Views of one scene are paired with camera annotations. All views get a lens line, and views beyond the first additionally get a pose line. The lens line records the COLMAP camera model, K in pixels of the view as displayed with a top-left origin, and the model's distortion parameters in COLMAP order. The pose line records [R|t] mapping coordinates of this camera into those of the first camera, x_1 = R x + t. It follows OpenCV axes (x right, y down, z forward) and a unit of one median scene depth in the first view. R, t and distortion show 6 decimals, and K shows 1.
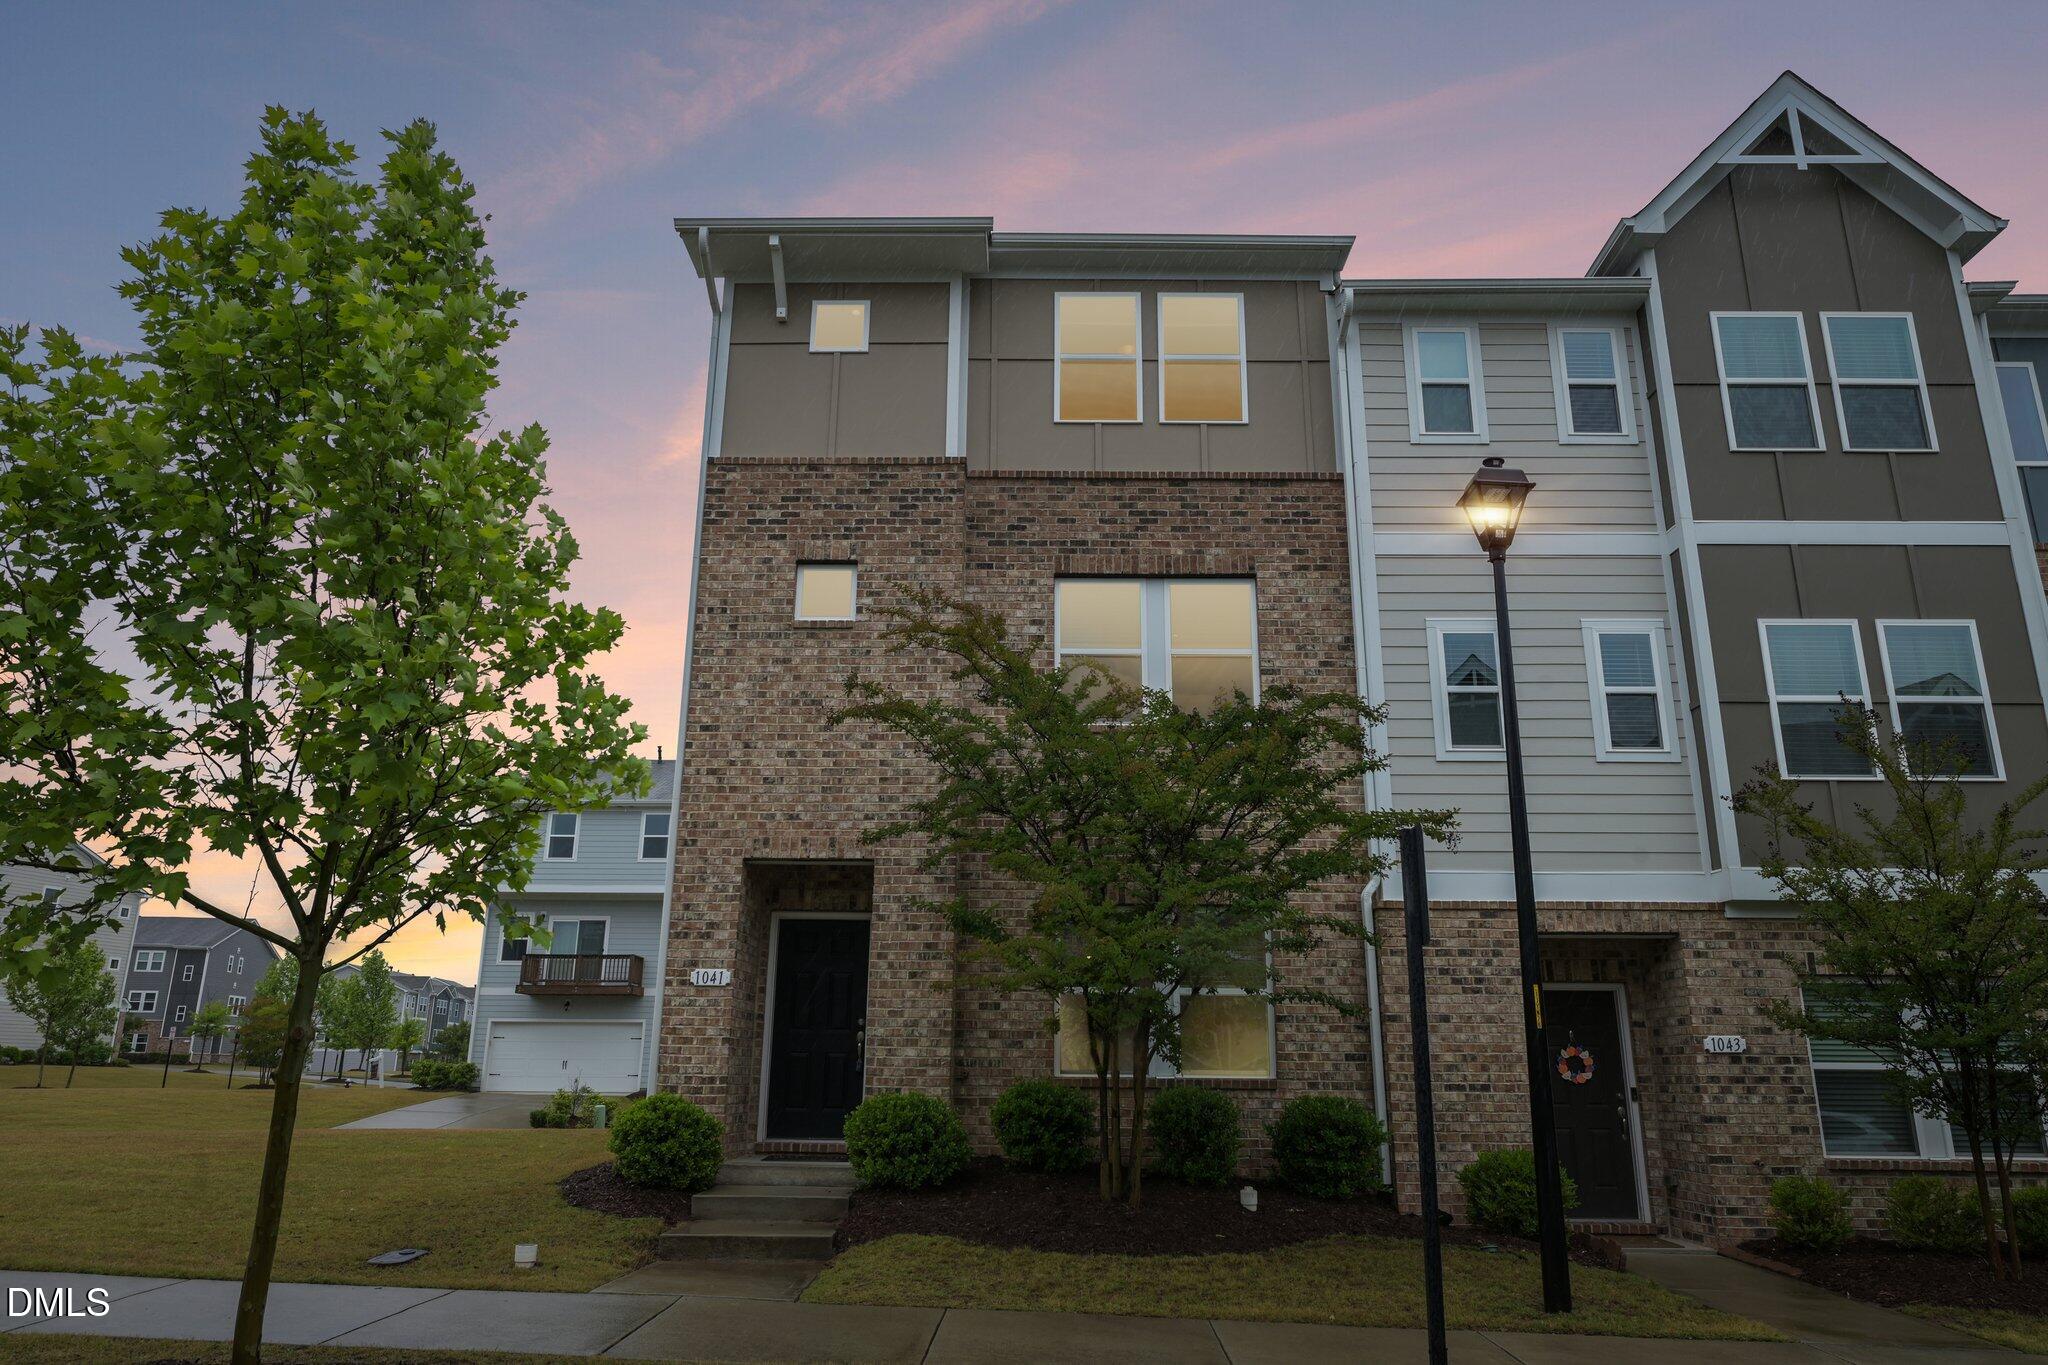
lens RADIAL K [[1355.4, 0, 1028.6], [0, 1355.4, 686.5], [0, 0, 1]] dist [0.001369, -0.000974]
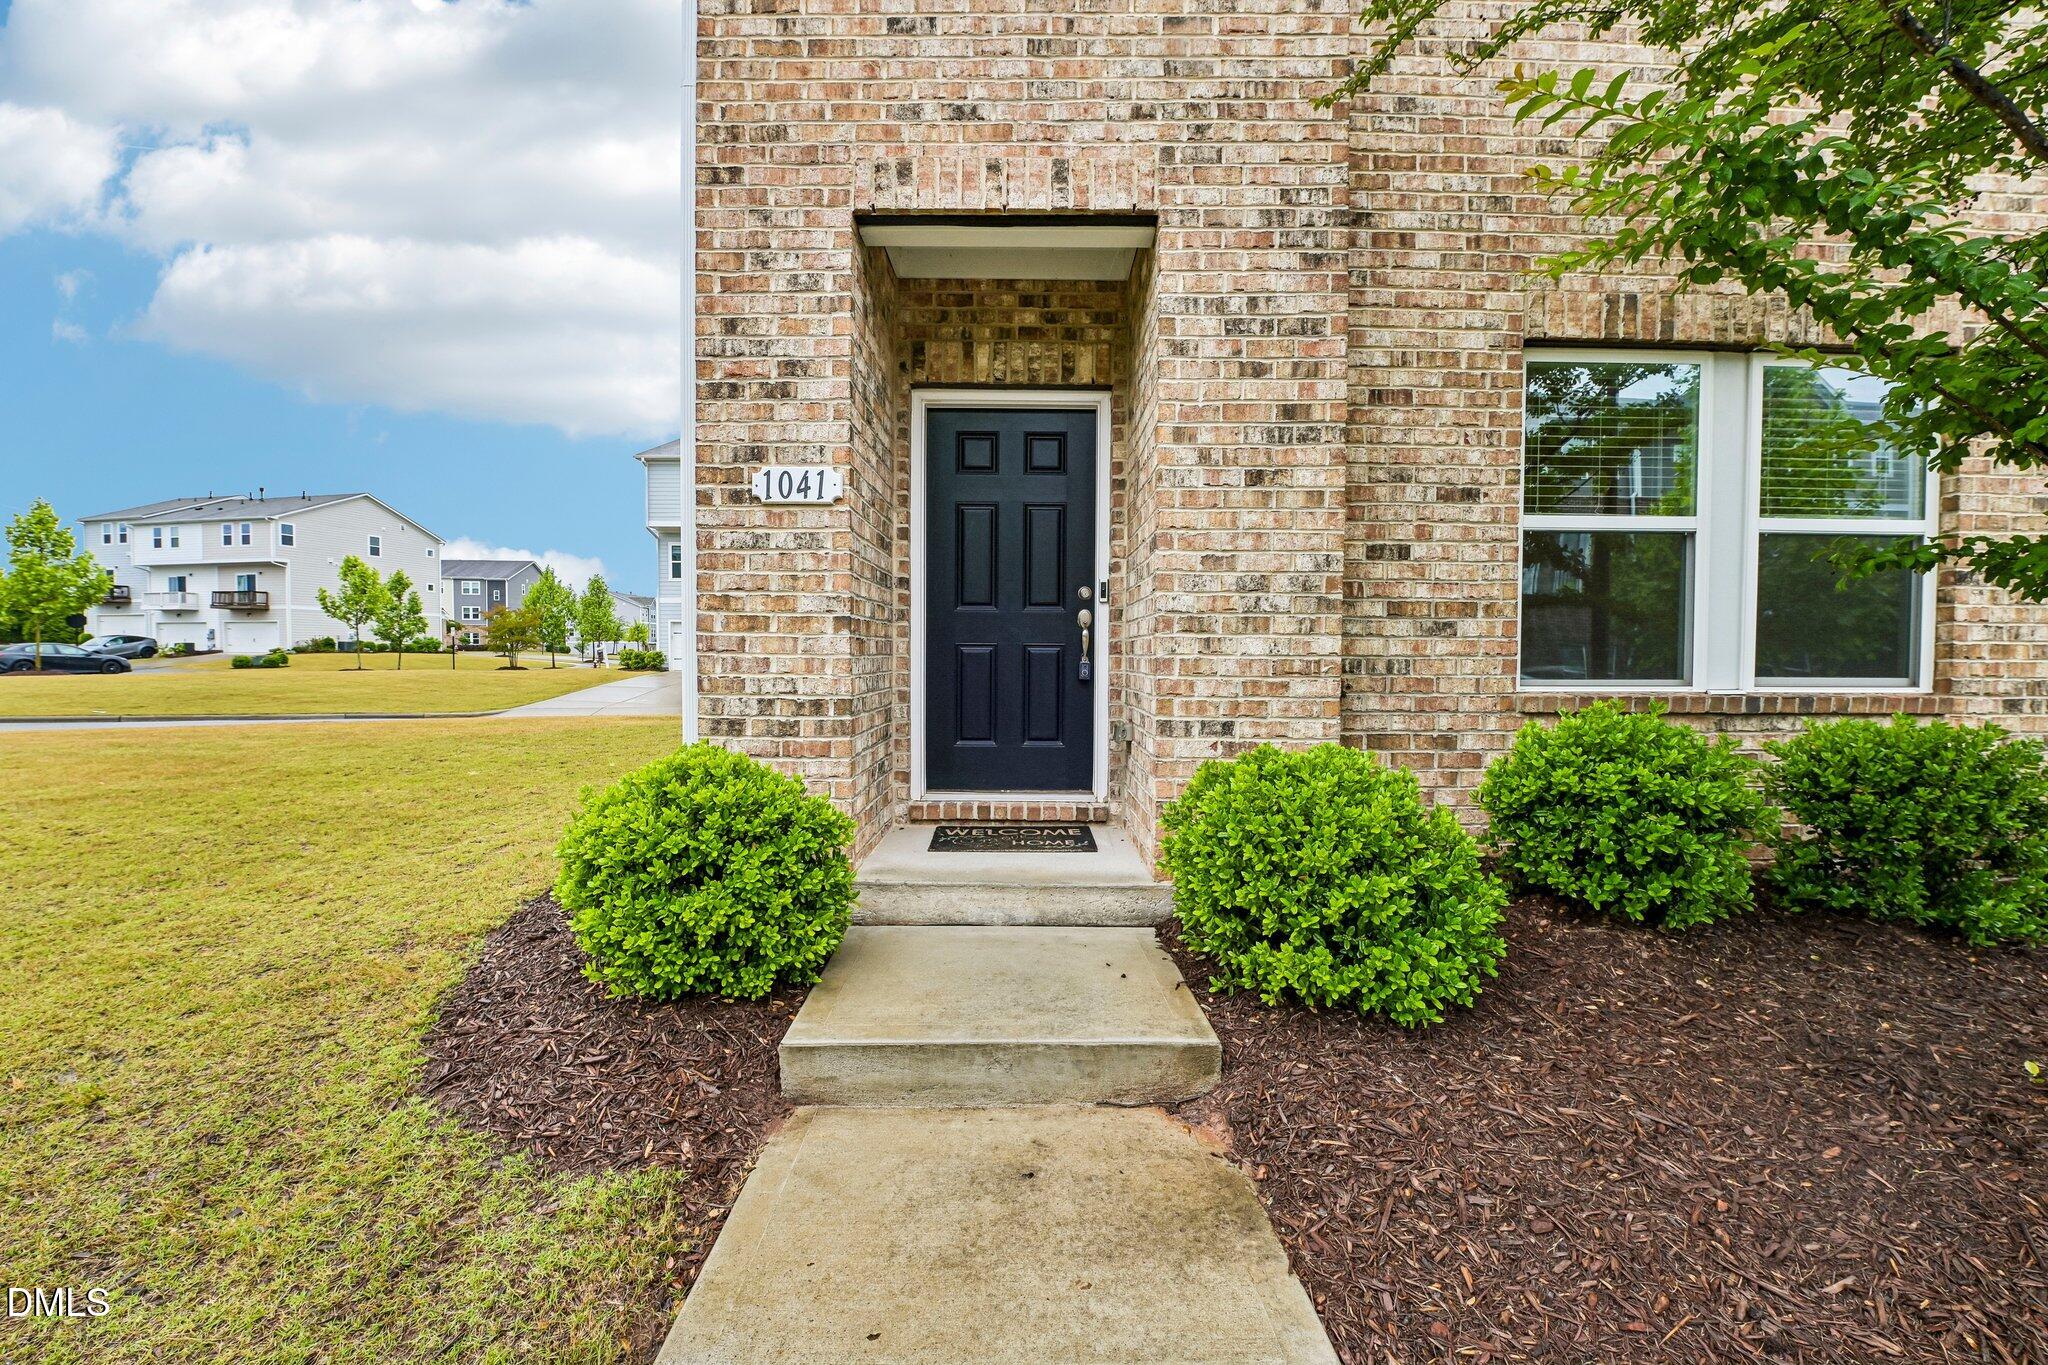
lens RADIAL K [[812.0, 0, 1036.4], [0, 812.0, 684.4], [0, 0, 1]] dist [-0.018189, -0.000109]
pose [[0.999777, -0.006015, 0.020261, -0.159882], [-0.000599, 0.950200, 0.311640, 0.191251], [-0.021127, -0.311582, 0.949984, 0.716045]]
